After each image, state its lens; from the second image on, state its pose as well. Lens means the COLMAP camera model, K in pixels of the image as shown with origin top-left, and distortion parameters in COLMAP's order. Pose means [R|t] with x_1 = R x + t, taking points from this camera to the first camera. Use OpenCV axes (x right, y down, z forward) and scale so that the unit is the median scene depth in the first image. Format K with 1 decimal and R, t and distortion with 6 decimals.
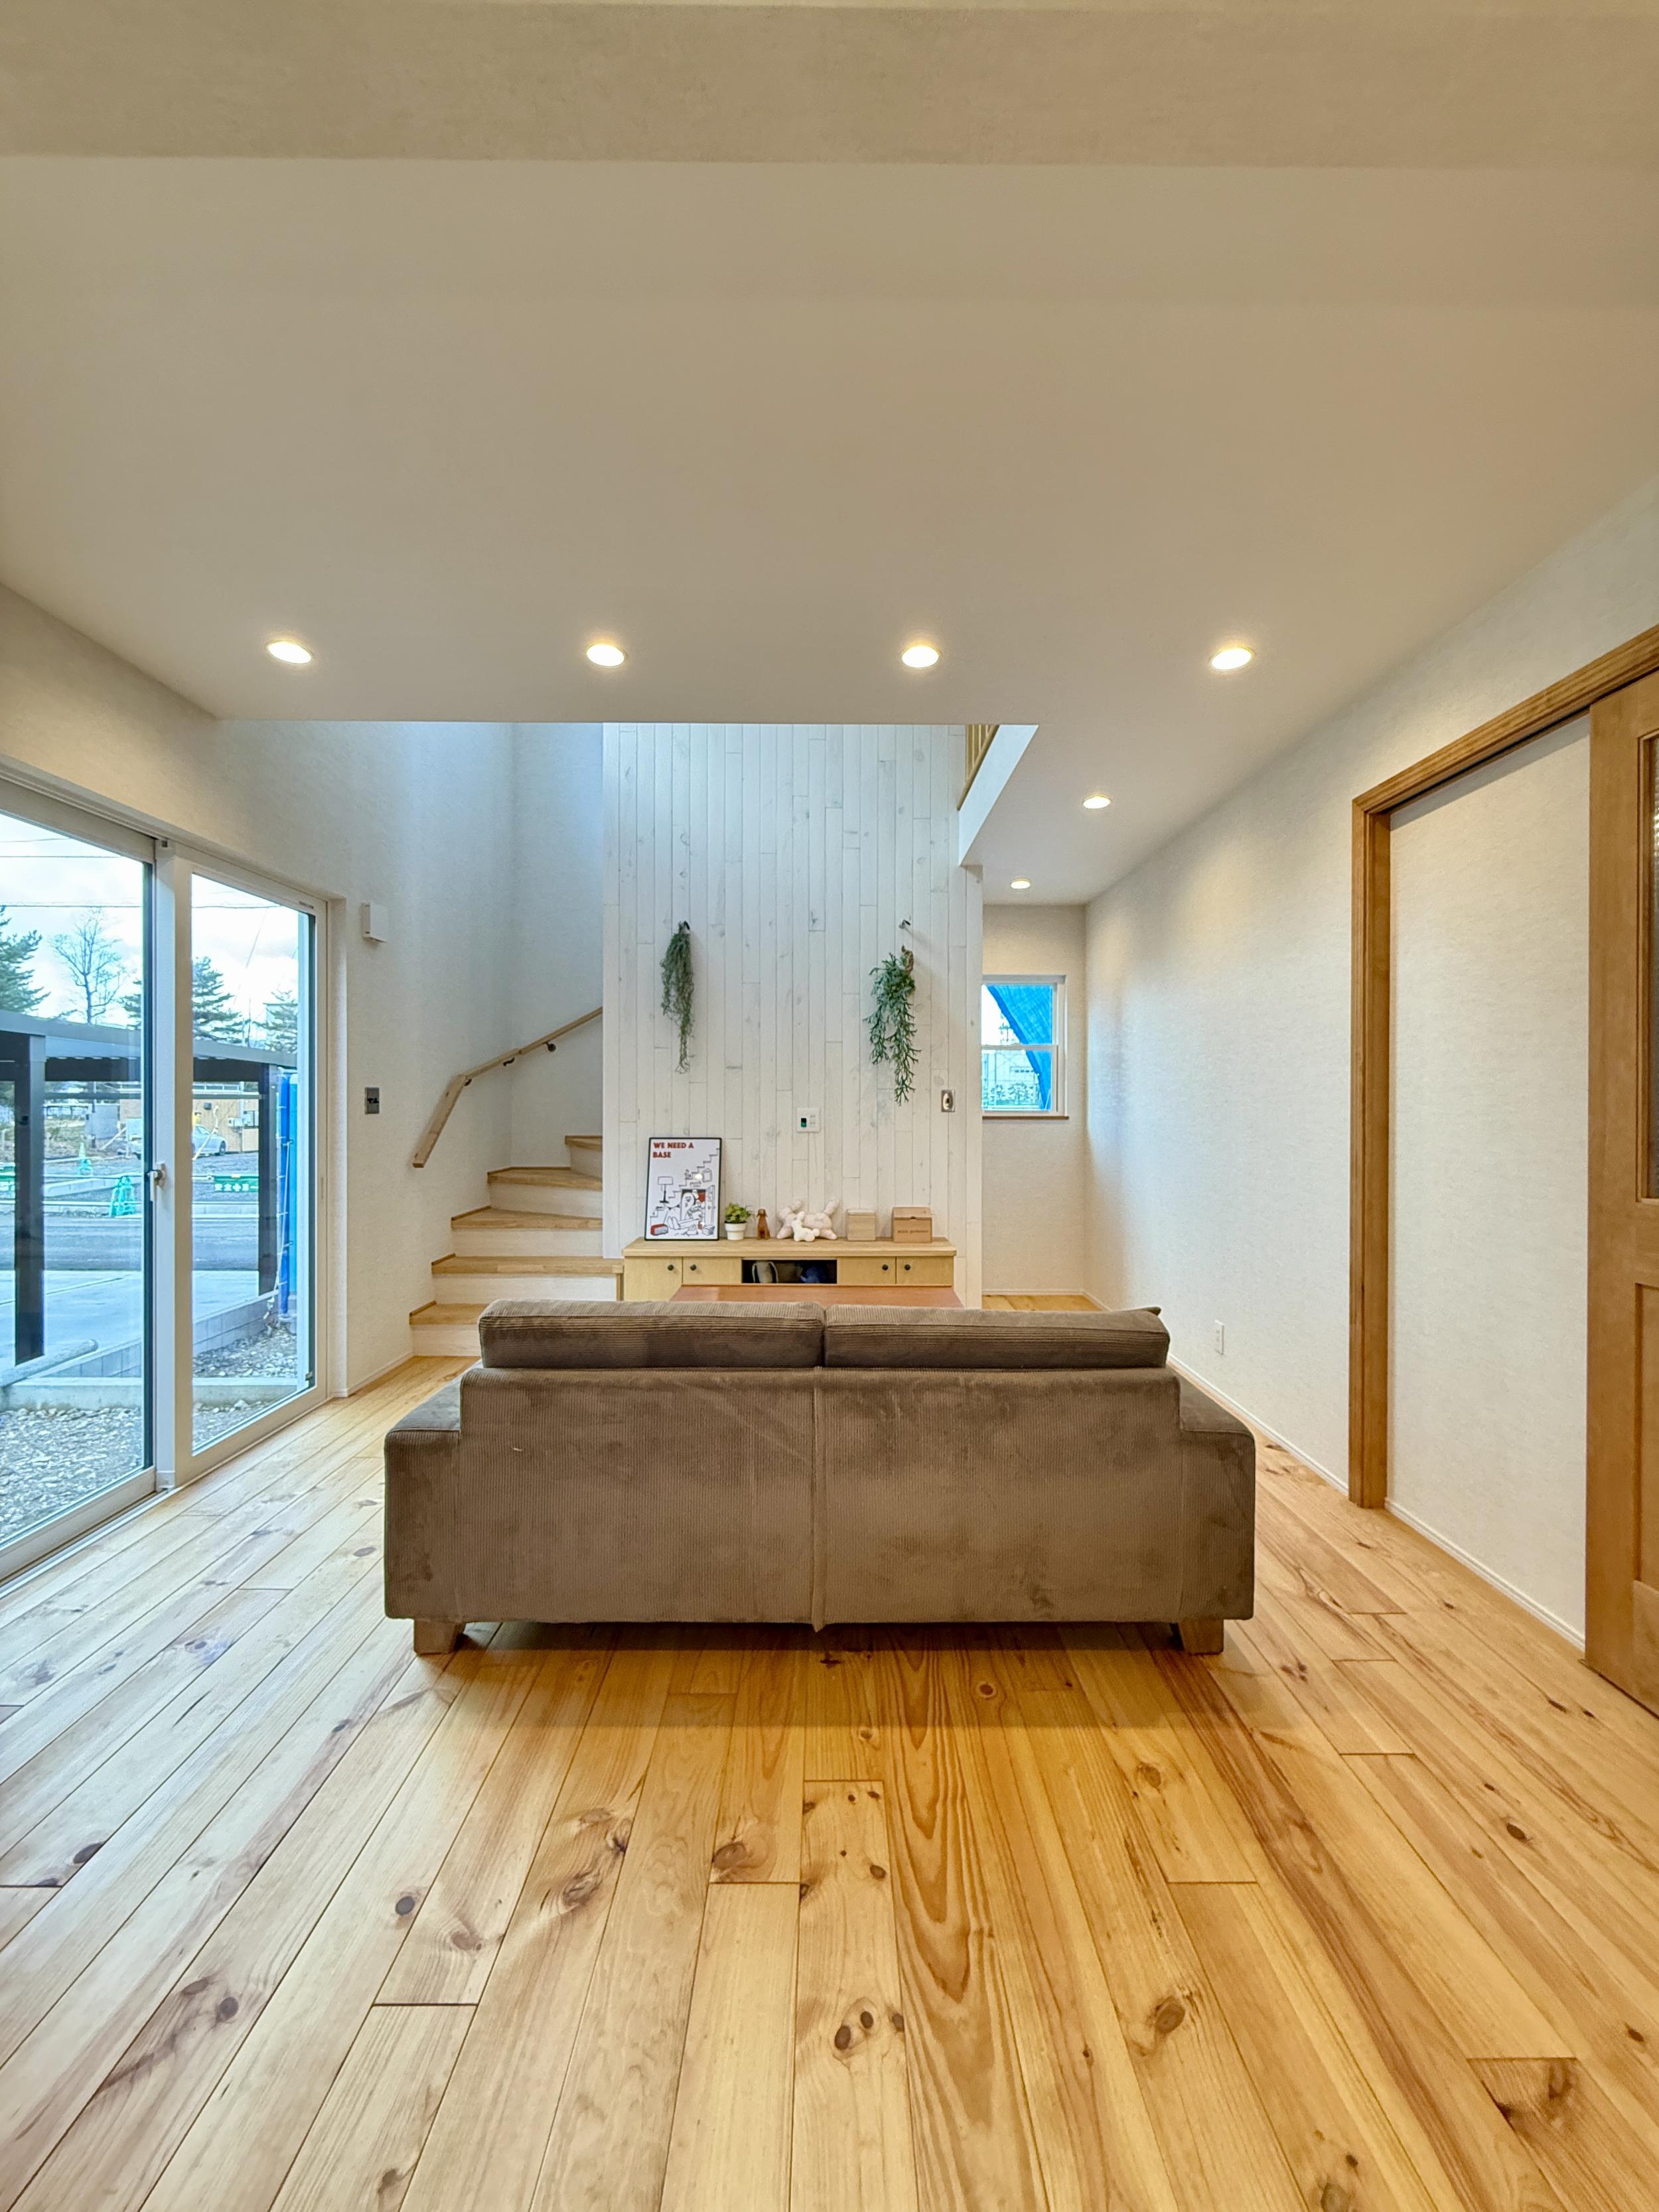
lens RADIAL K [[909.9, 0, 833.0], [0, 909.9, 1089.6], [0, 0, 1]] dist [-0.000730, 0.000047]
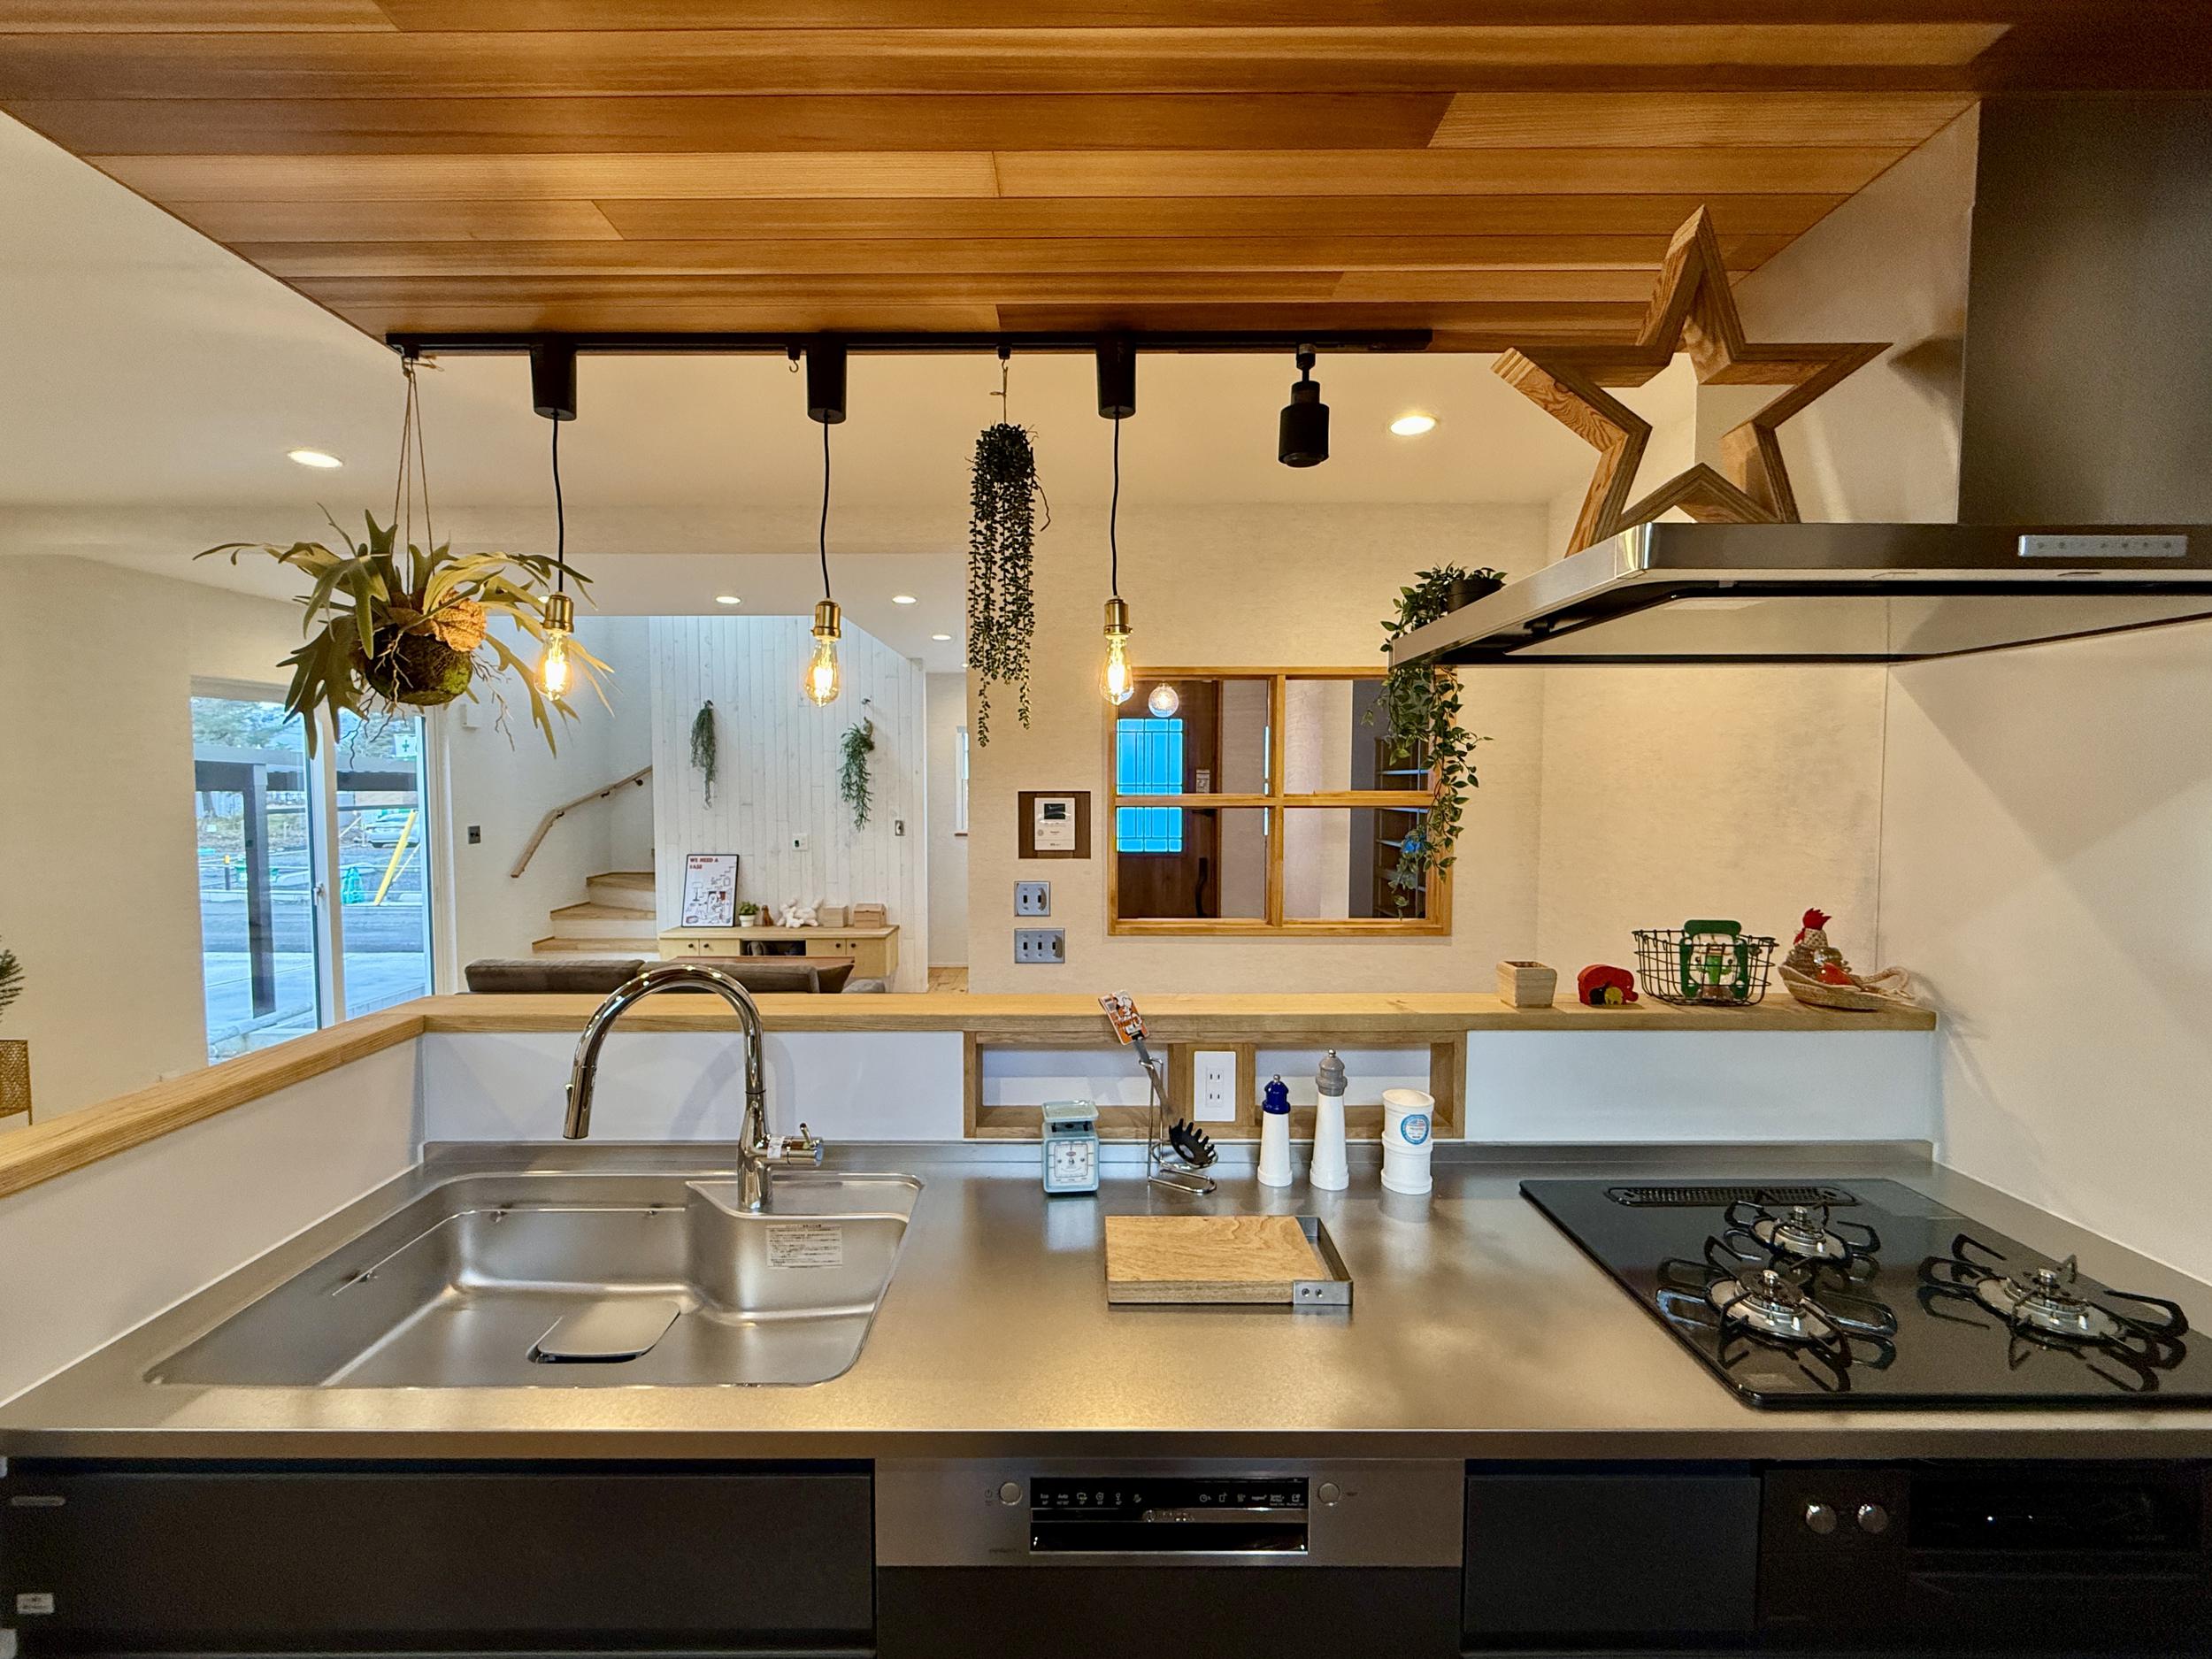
lens RADIAL K [[940.2, 0, 1084.1], [0, 940.2, 831.8], [0, 0, 1]] dist [-0.001192, 0.000136]
pose [[0.999990, -0.002138, -0.003932, 0.420364], [0.002399, 0.997698, 0.067772, -0.080272], [0.003778, -0.067781, 0.997693, -0.449920]]
